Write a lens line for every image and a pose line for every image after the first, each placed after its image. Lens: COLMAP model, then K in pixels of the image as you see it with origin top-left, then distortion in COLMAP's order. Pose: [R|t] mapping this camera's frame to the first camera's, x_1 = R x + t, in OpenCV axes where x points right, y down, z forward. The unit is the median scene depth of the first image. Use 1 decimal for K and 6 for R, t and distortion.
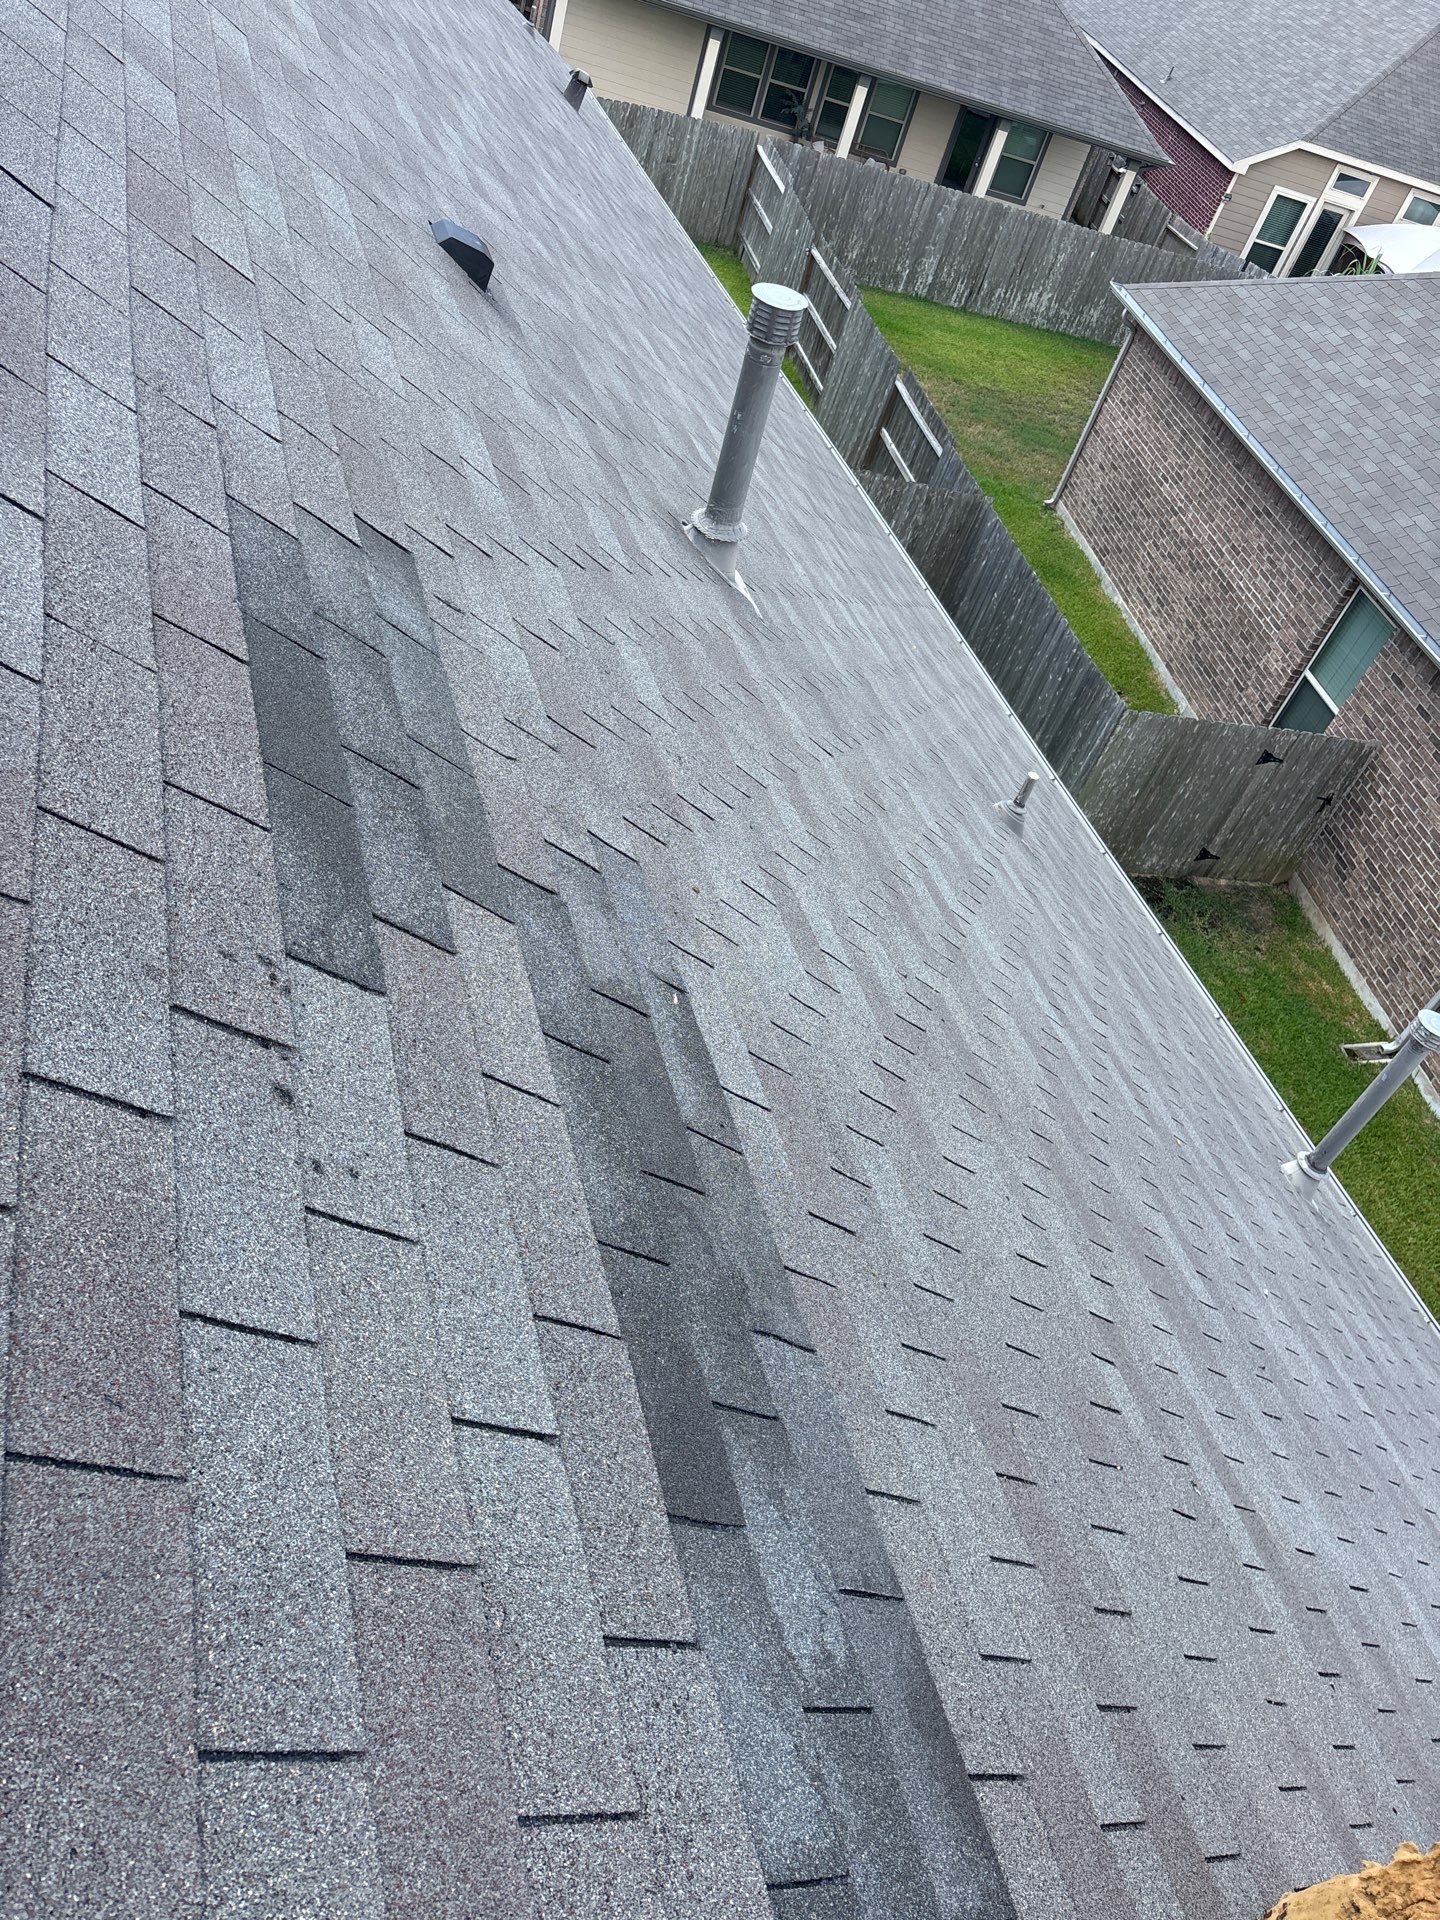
lens RADIAL K [[1403.7, 0, 720.0], [0, 1403.7, 960.0], [0, 0, 1]] dist [-0.000916, 0.036793]
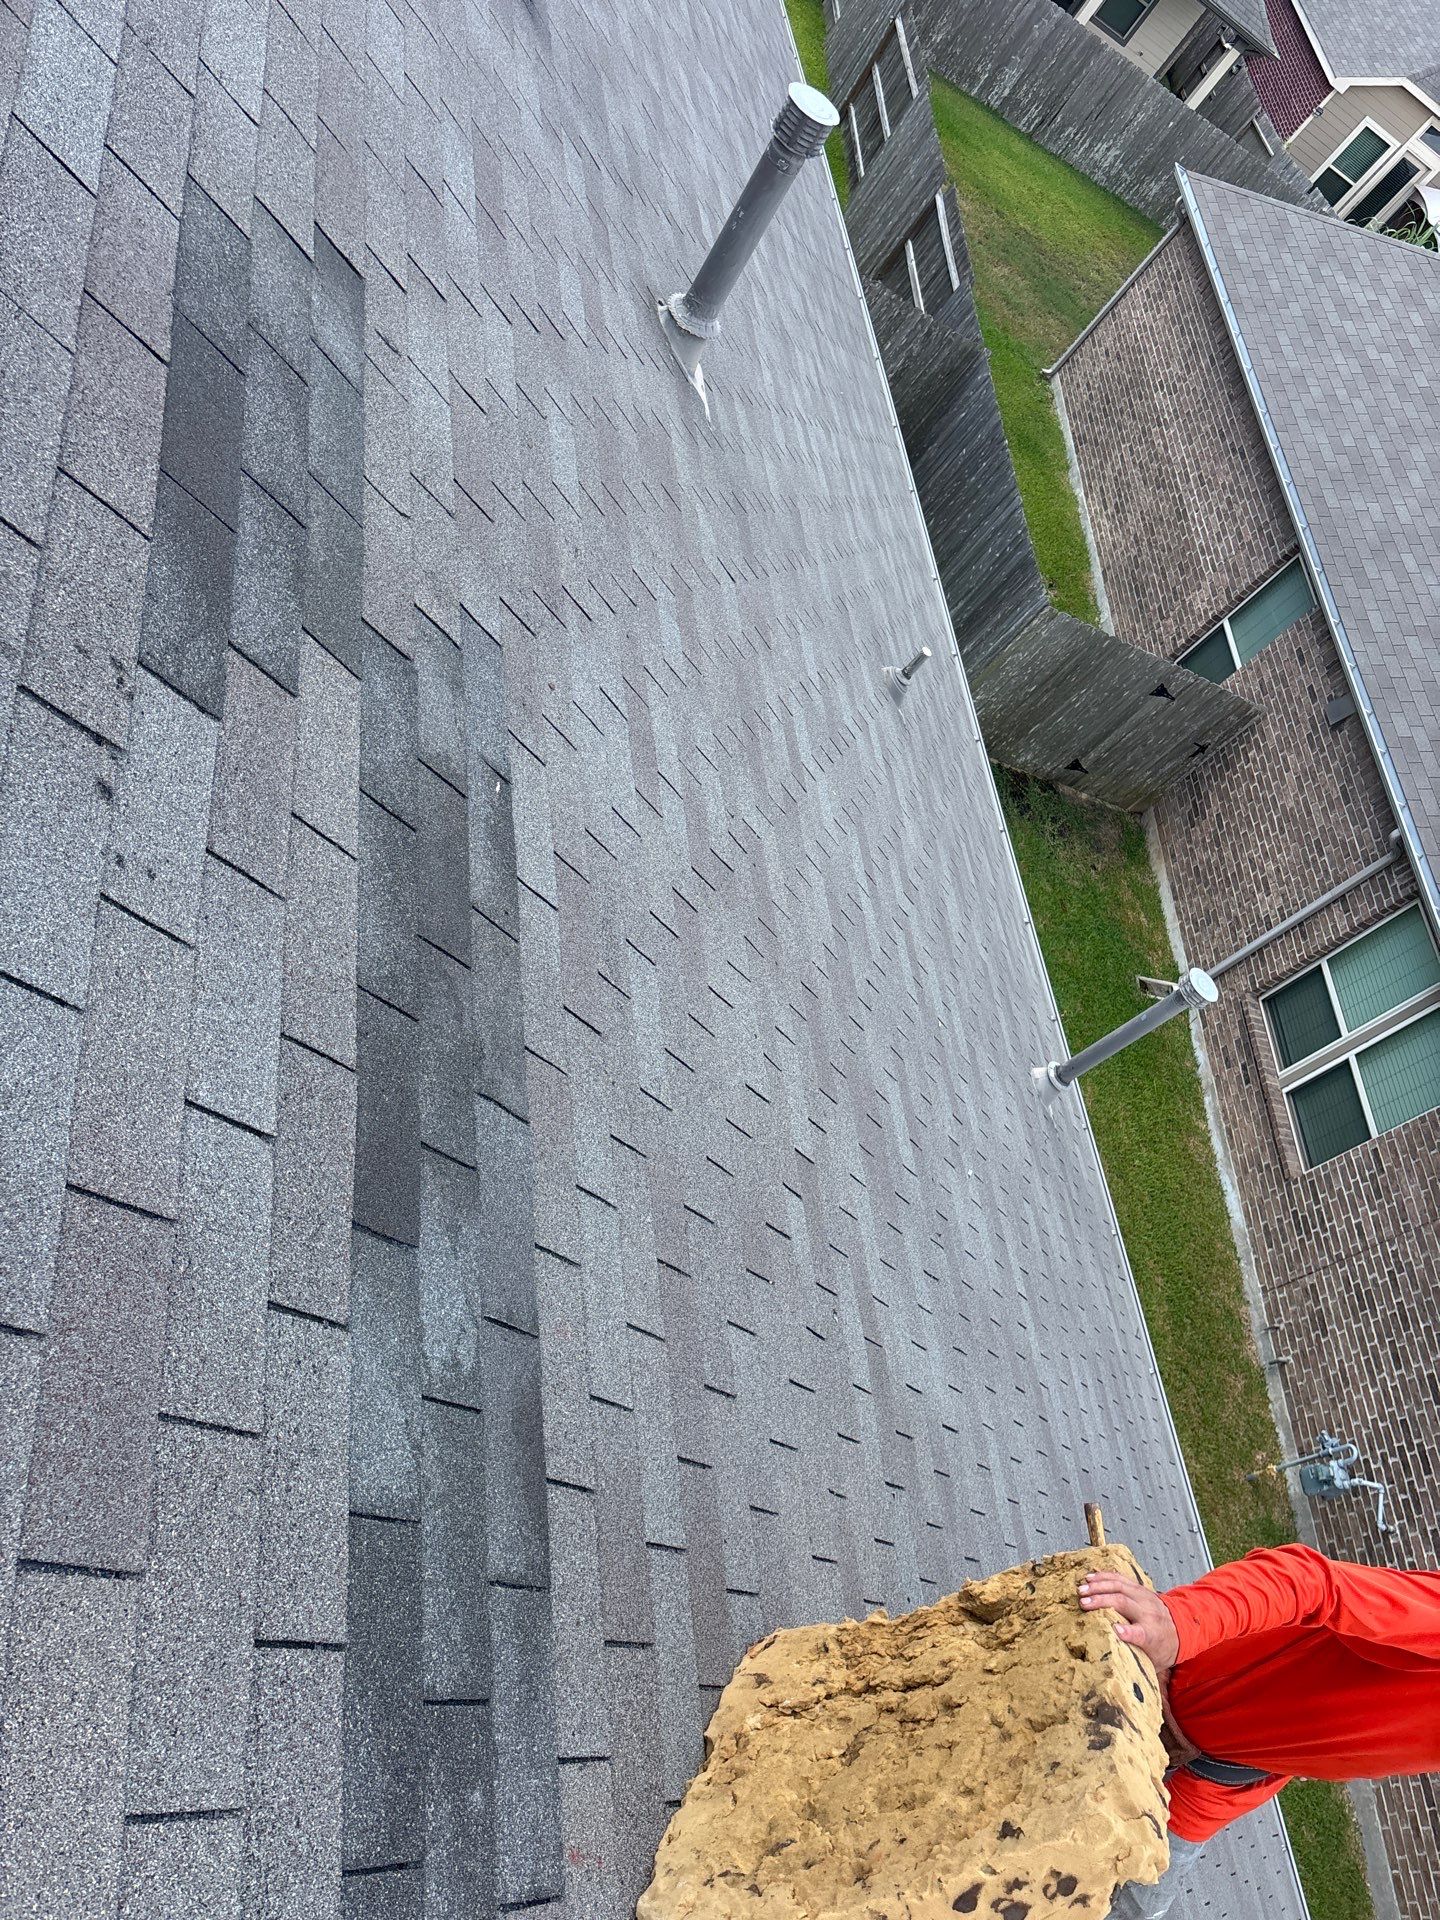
lens RADIAL K [[1467.0, 0, 755.2], [0, 1467.0, 933.2], [0, 0, 1]] dist [0.043758, -0.044946]
pose [[0.955527, 0.268488, 0.121994, 0.053821], [-0.283154, 0.950882, 0.125089, -0.067747], [-0.082417, -0.154069, 0.984617, -0.164834]]
